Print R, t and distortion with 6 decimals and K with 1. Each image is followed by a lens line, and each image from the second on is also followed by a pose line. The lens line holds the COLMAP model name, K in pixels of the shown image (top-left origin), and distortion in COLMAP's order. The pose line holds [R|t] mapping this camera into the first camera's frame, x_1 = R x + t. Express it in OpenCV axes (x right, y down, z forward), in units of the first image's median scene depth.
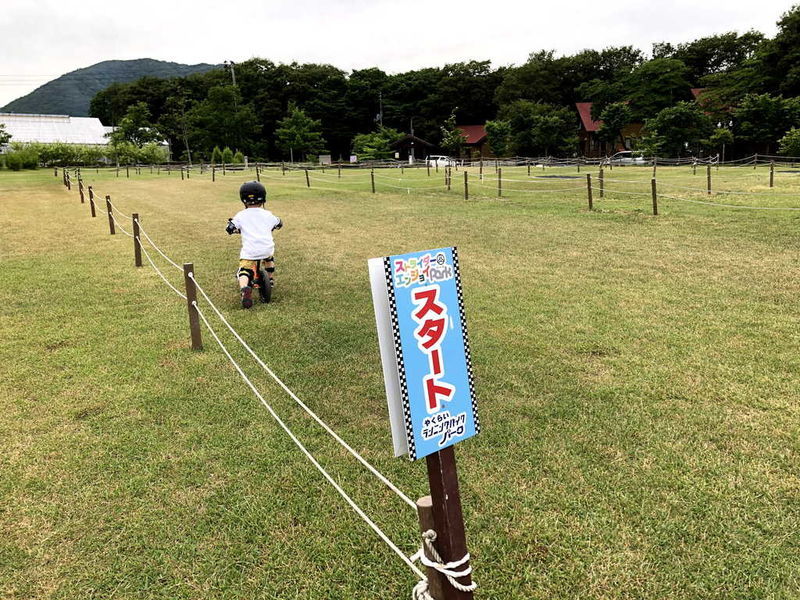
lens RADIAL K [[653.3, 0, 398.1], [0, 653.3, 303.0], [0, 0, 1]] dist [0.006835, 0.011618]
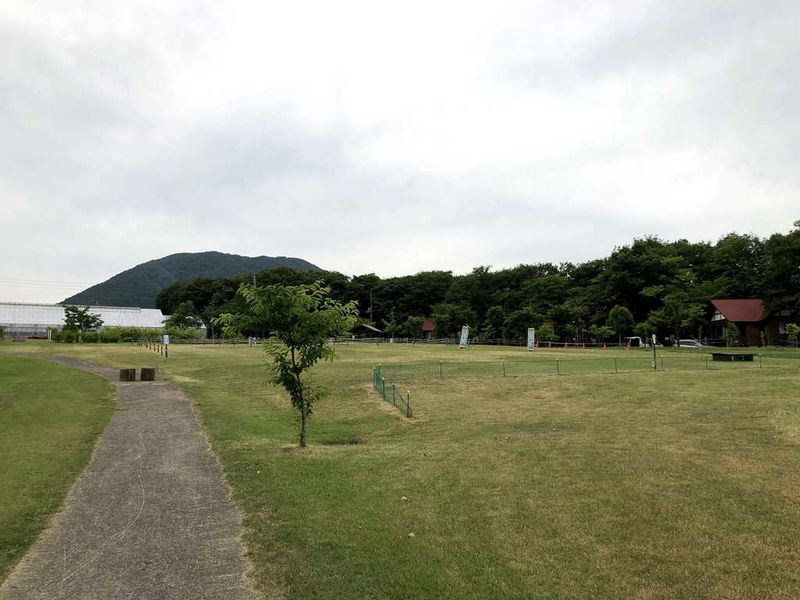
lens RADIAL K [[653.3, 0, 402.4], [0, 653.3, 300.0], [0, 0, 1]] dist [0.006835, 0.011618]
pose [[0.997858, 0.013128, -0.064086, 0.148392], [-0.030587, 0.959608, -0.279673, 0.074346], [0.057826, 0.281034, 0.957954, -0.315983]]
